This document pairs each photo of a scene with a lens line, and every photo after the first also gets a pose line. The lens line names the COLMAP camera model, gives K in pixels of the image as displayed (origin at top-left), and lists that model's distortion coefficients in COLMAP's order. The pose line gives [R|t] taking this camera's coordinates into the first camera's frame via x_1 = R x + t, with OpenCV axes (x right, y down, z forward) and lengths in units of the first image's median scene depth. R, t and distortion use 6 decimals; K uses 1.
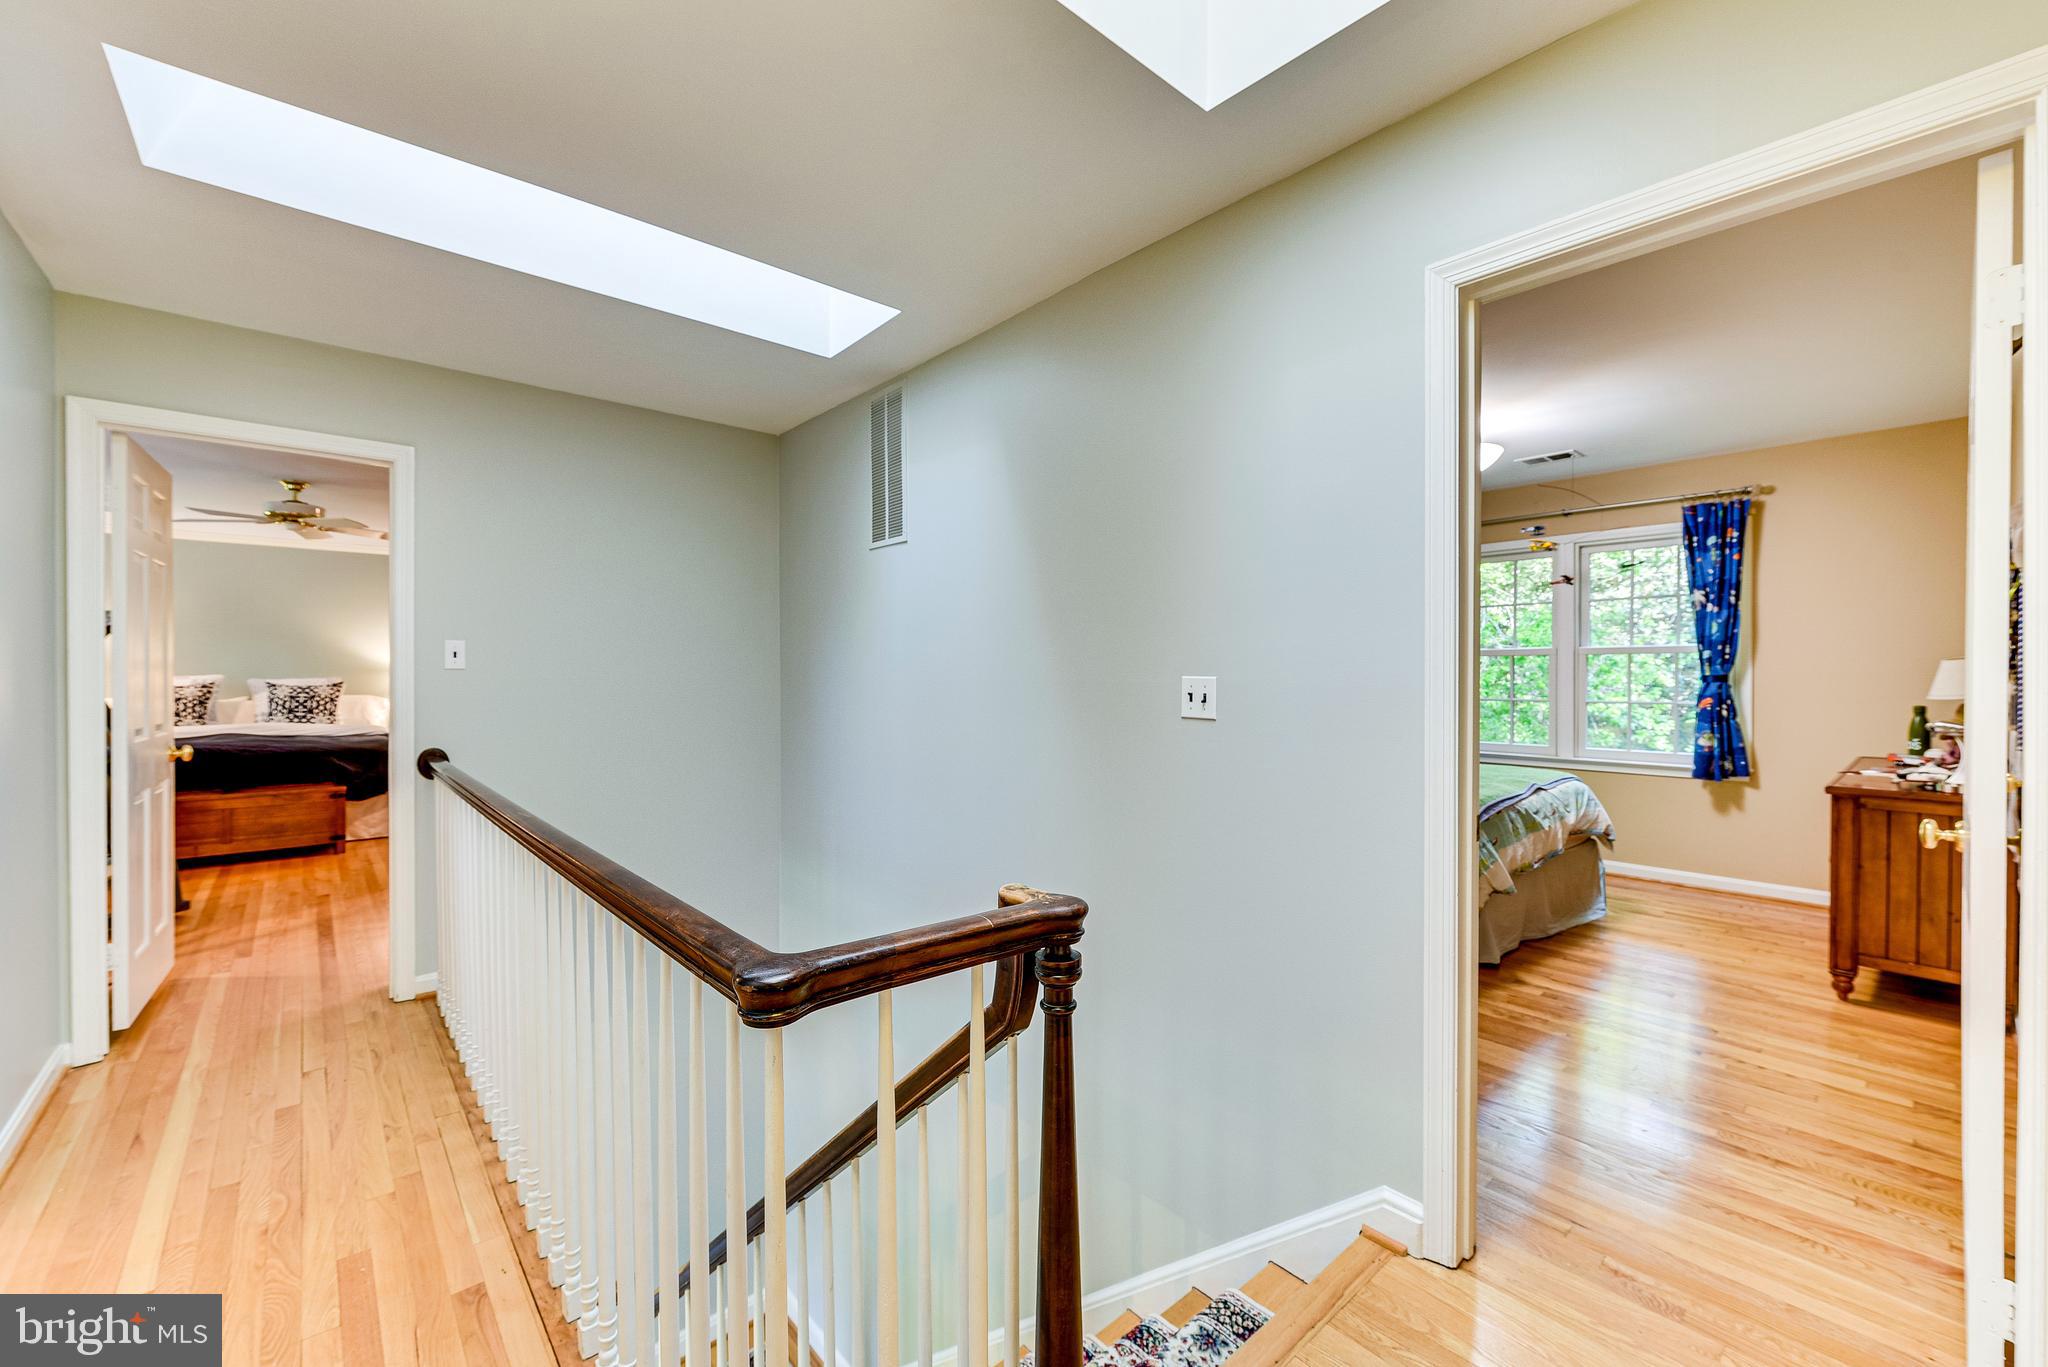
lens RADIAL K [[833.0, 0, 1025.6], [0, 833.0, 687.2], [0, 0, 1]] dist [-0.003893, -0.000334]
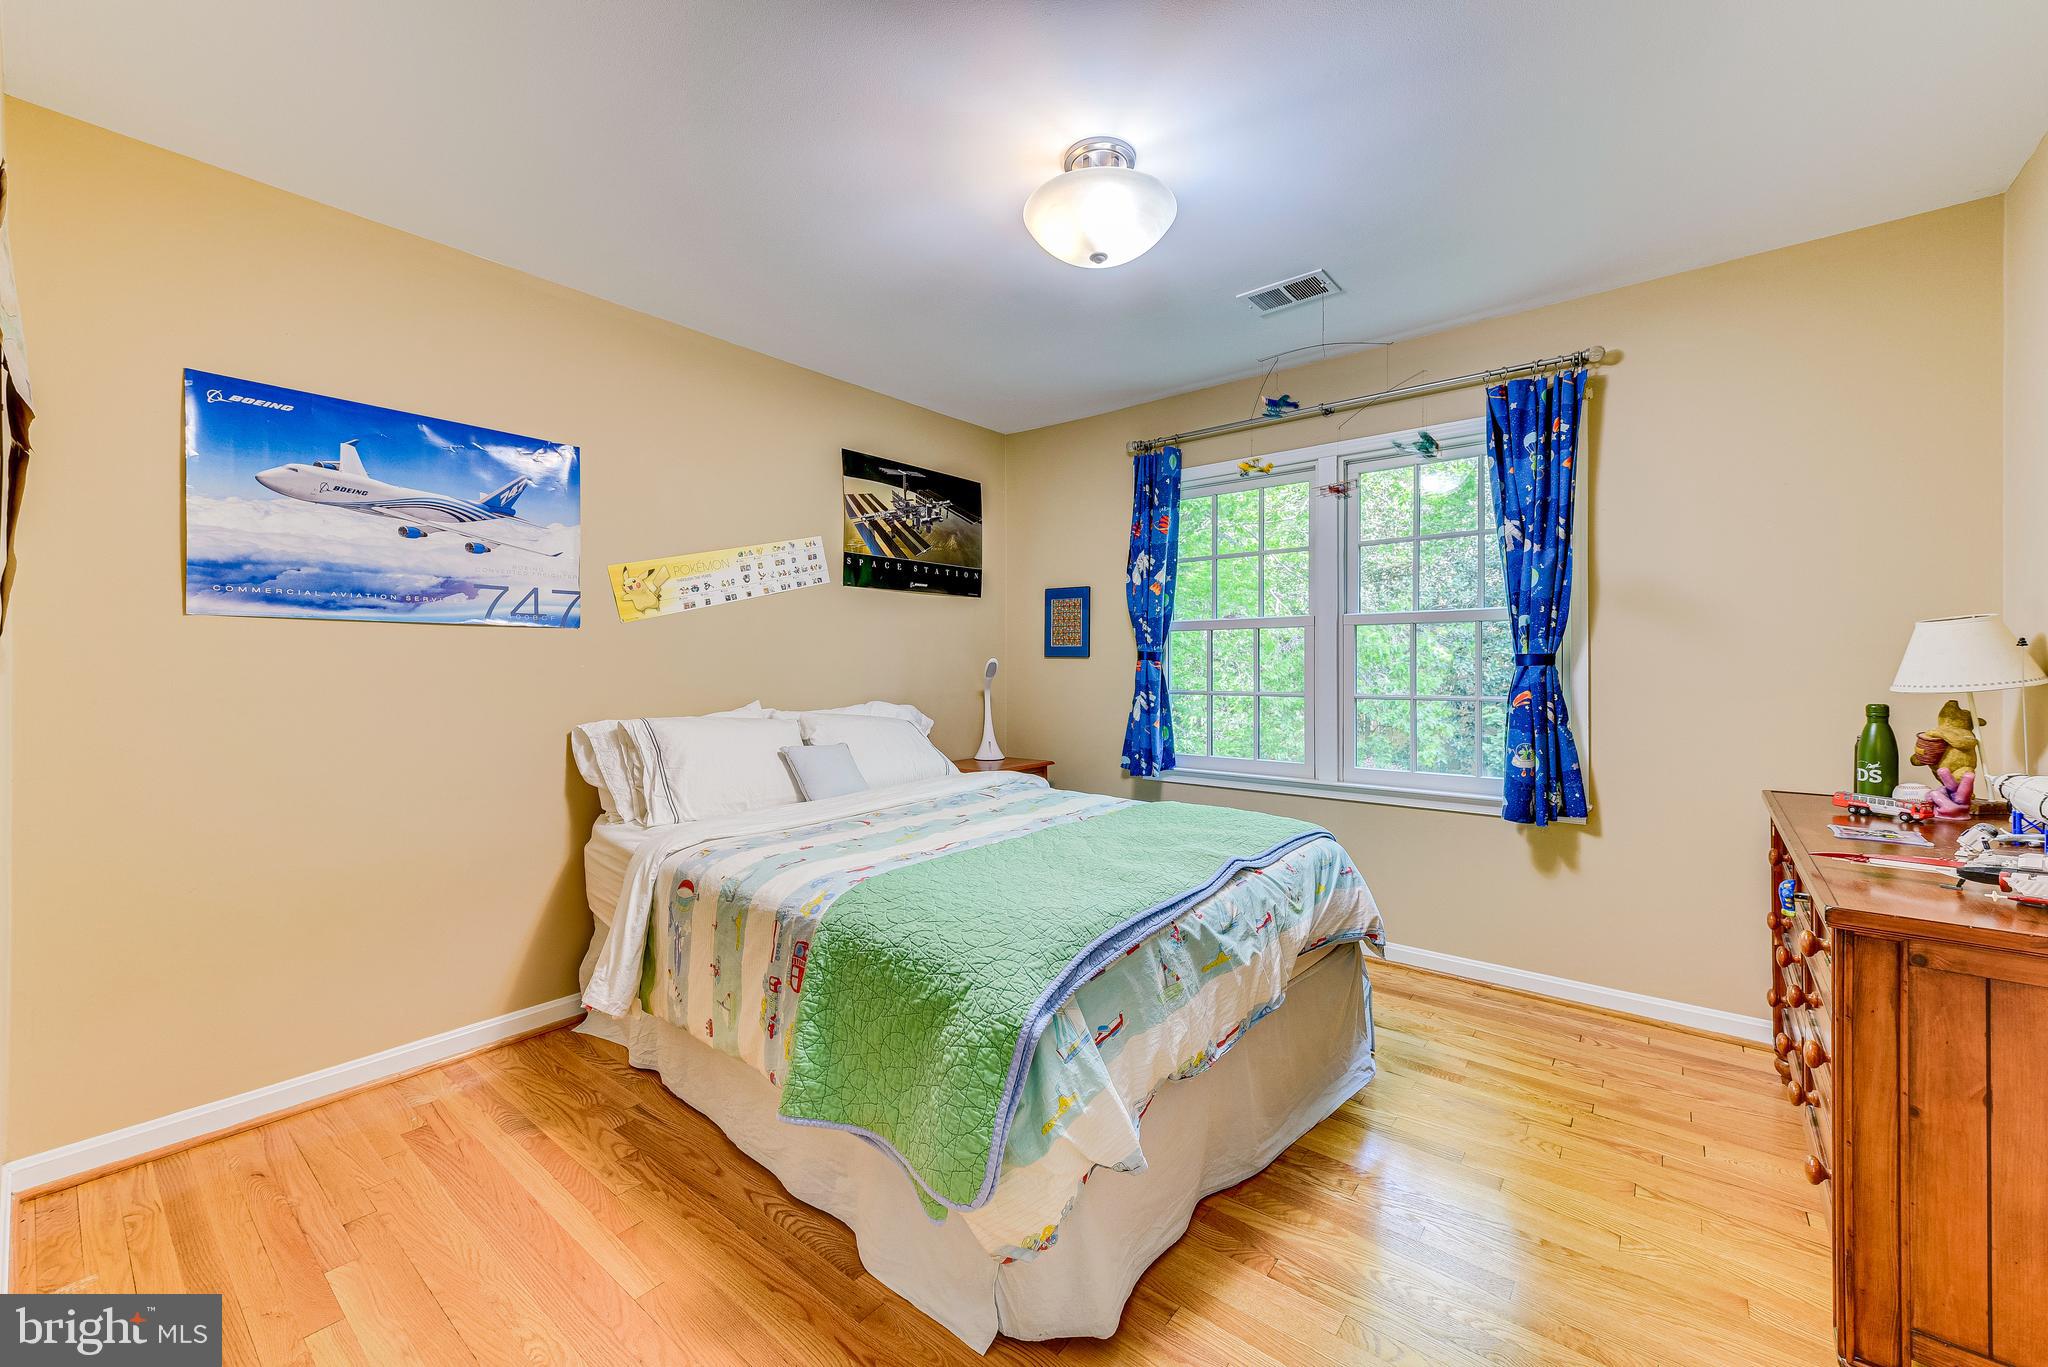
lens RADIAL K [[809.5, 0, 1027.8], [0, 809.5, 675.7], [0, 0, 1]] dist [0.010989, -0.000249]
pose [[0.985933, -0.001478, 0.167135, 0.354420], [0.002322, 0.999986, -0.004854, 0.003650], [-0.167125, 0.005173, 0.985922, 0.464952]]
